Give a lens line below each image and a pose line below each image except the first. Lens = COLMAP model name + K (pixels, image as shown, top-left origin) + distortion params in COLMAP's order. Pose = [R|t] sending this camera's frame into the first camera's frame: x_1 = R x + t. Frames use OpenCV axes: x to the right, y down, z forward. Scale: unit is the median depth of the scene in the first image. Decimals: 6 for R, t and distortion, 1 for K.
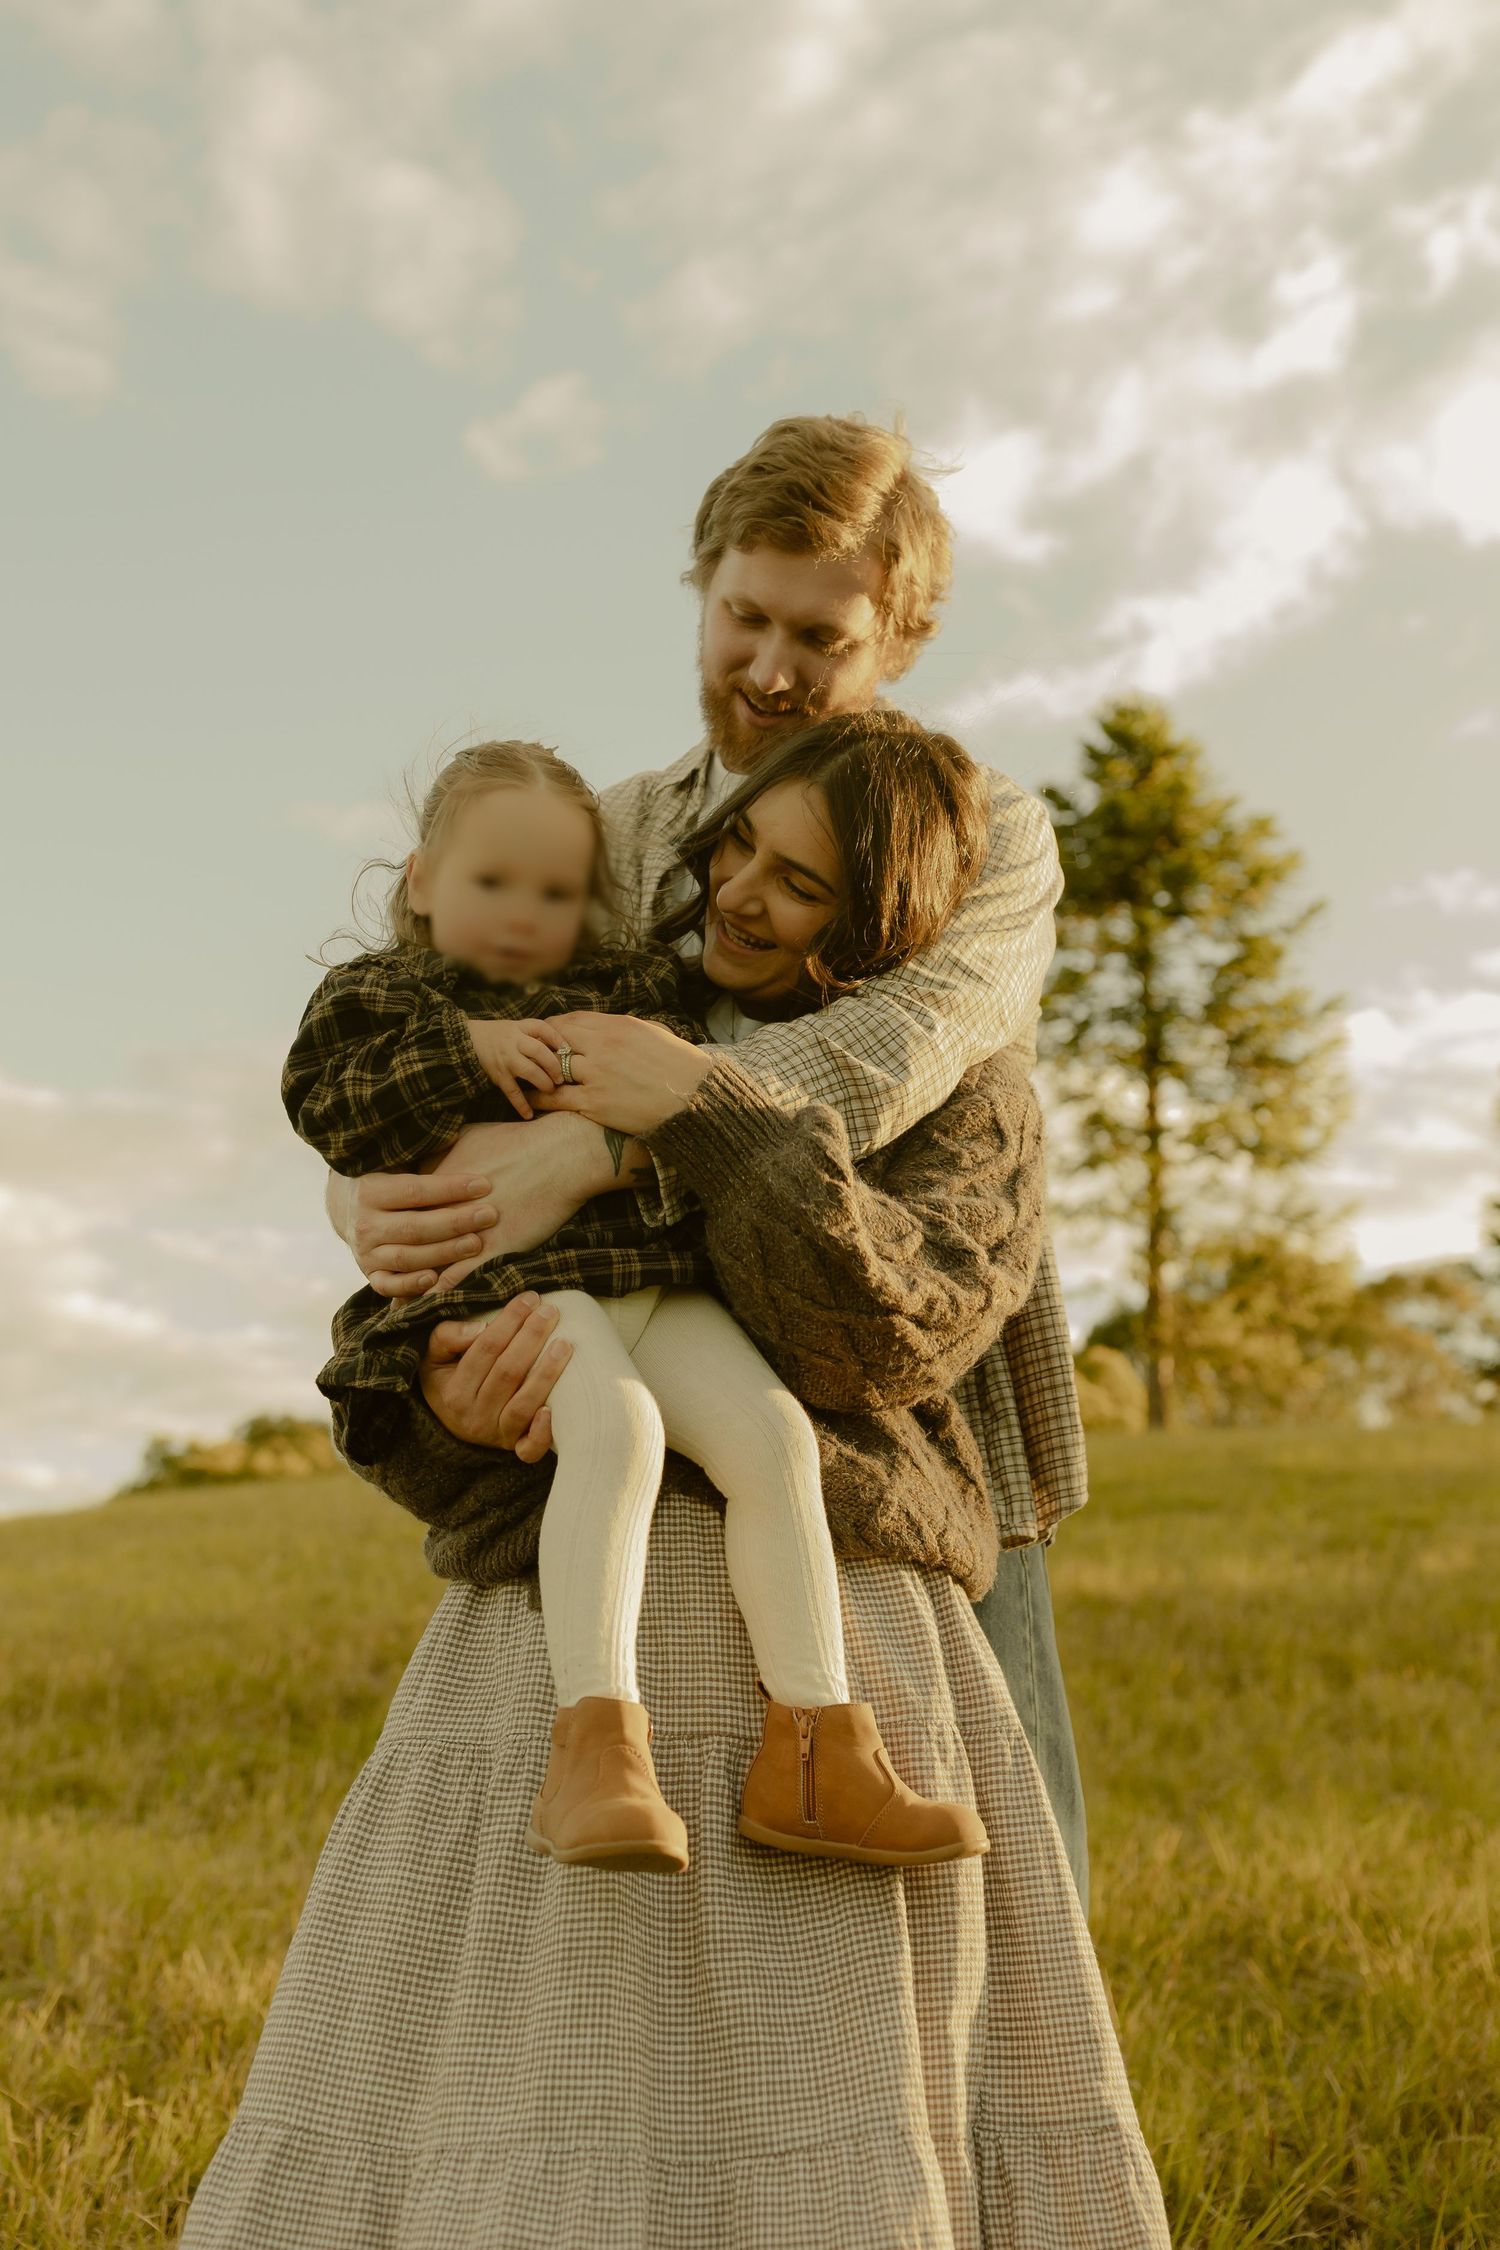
lens RADIAL K [[2173.8, 0, 750.0], [0, 2173.8, 1092.0], [0, 0, 1]] dist [-0.000649, -0.014573]
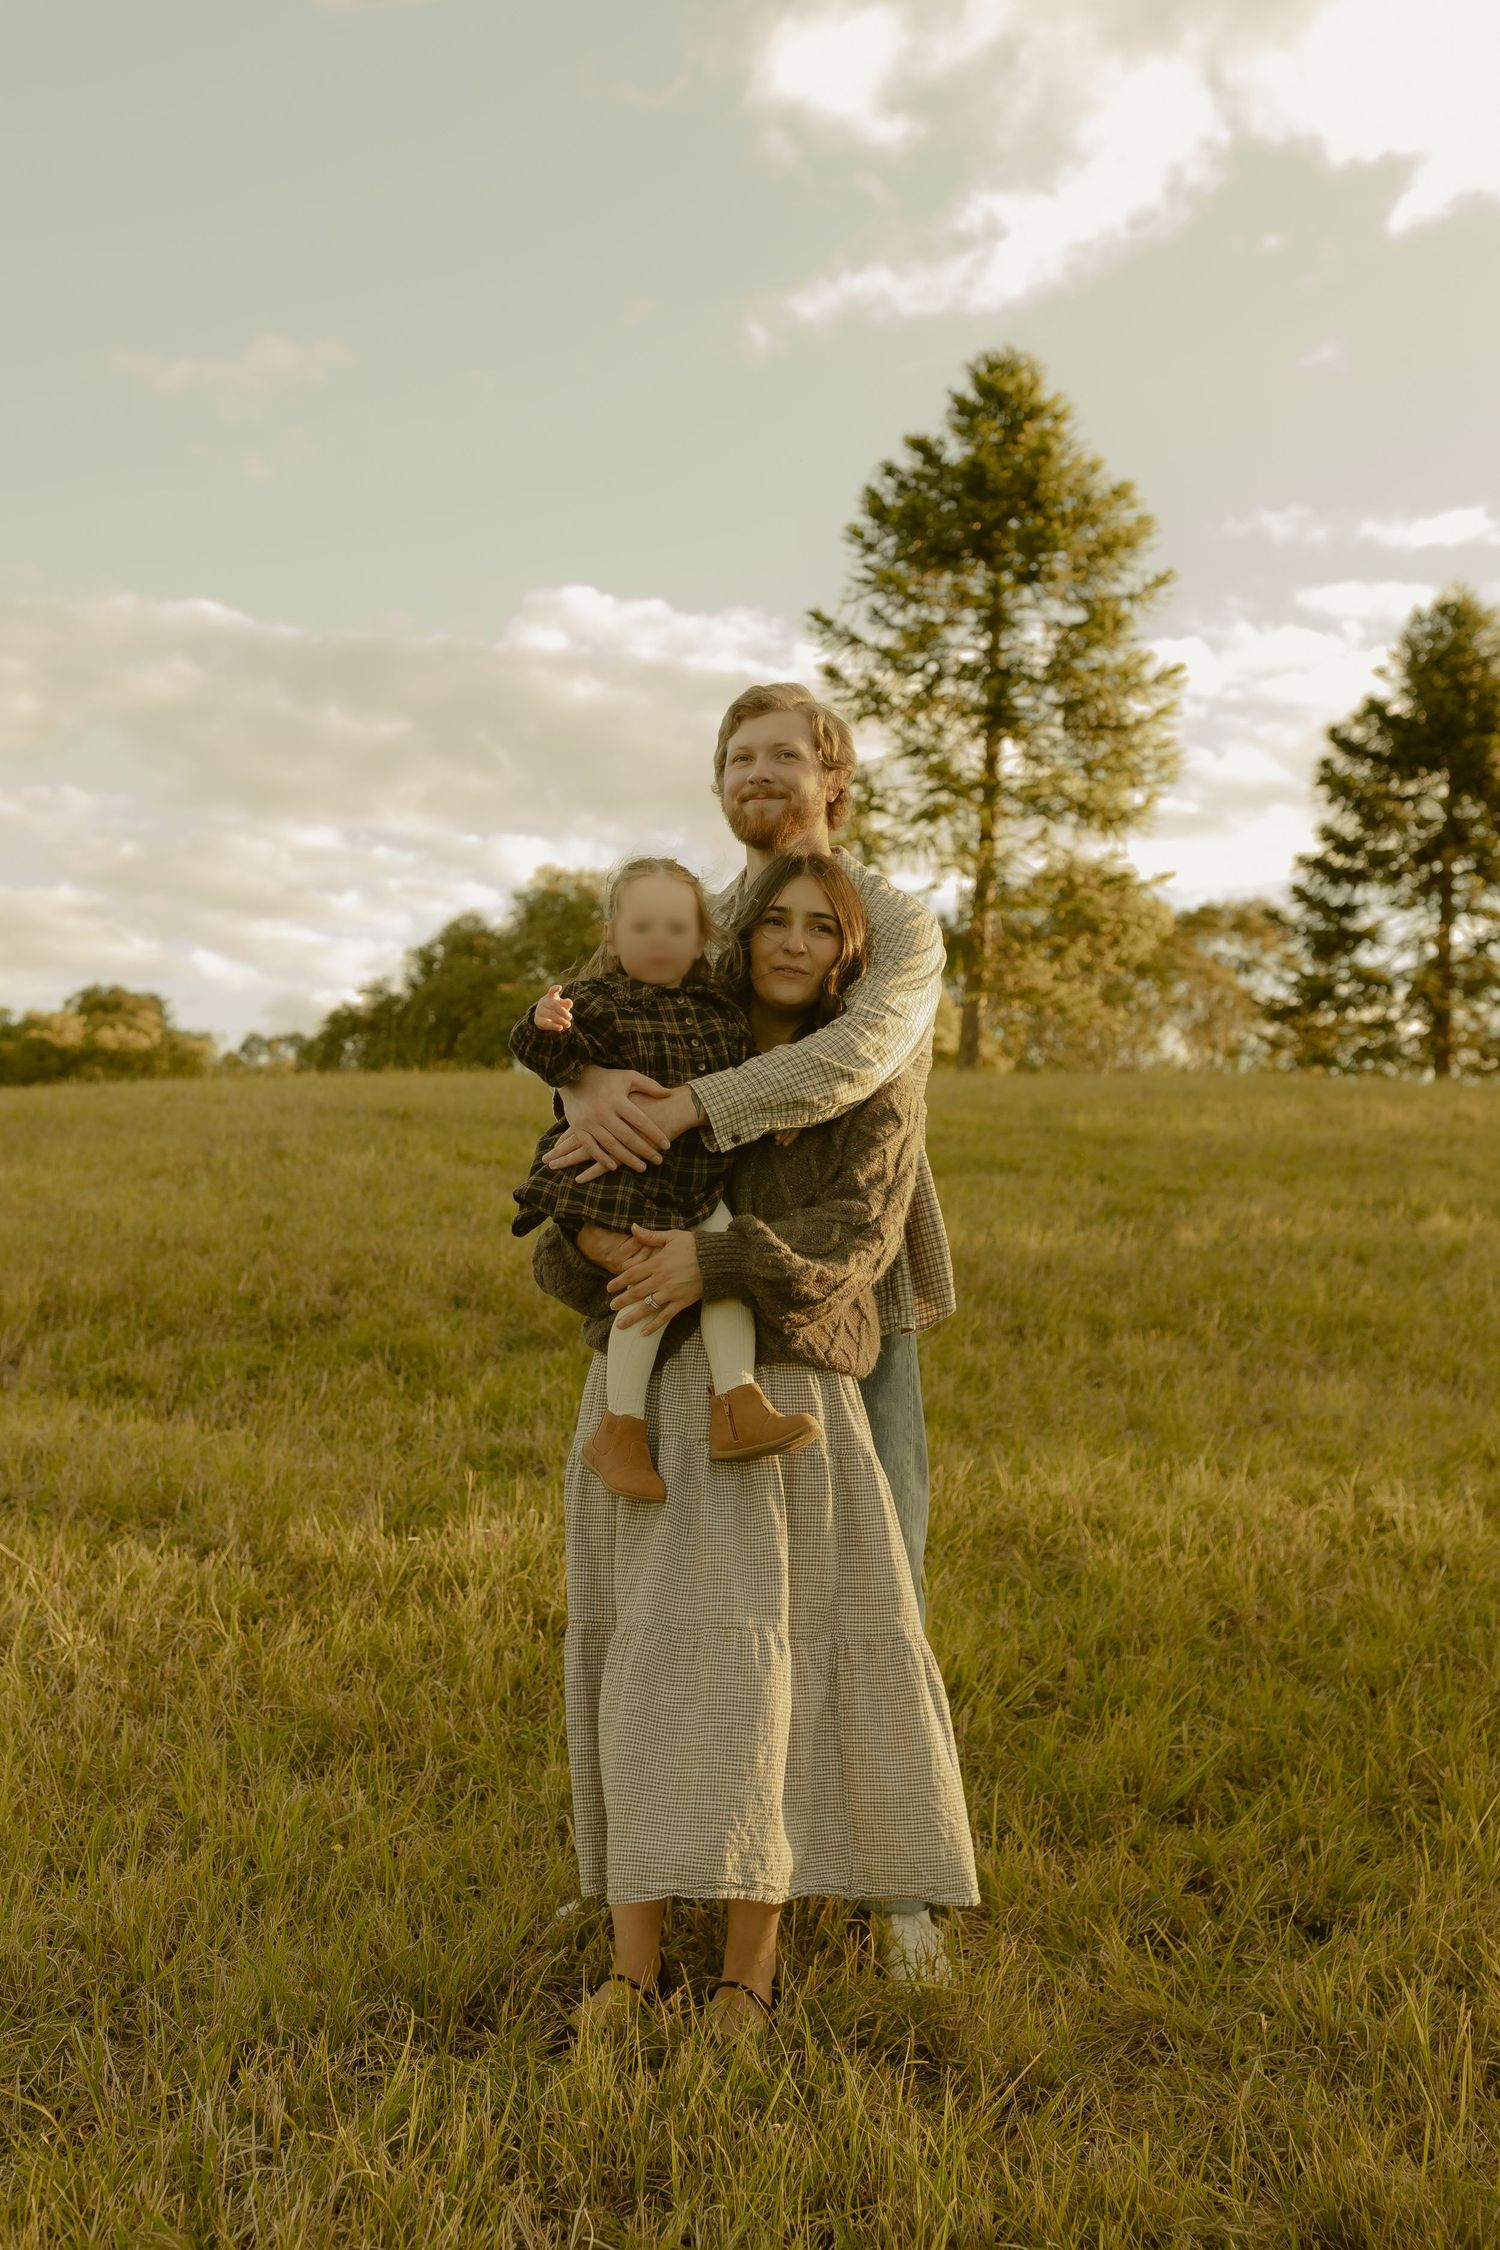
lens RADIAL K [[2173.8, 0, 750.0], [0, 2173.8, 1092.0], [0, 0, 1]] dist [-0.000649, -0.014573]
pose [[0.995054, 0.050963, 0.085264, -0.049523], [-0.066130, 0.980361, 0.185794, -0.090909], [-0.074121, -0.190514, 0.978882, -0.205518]]
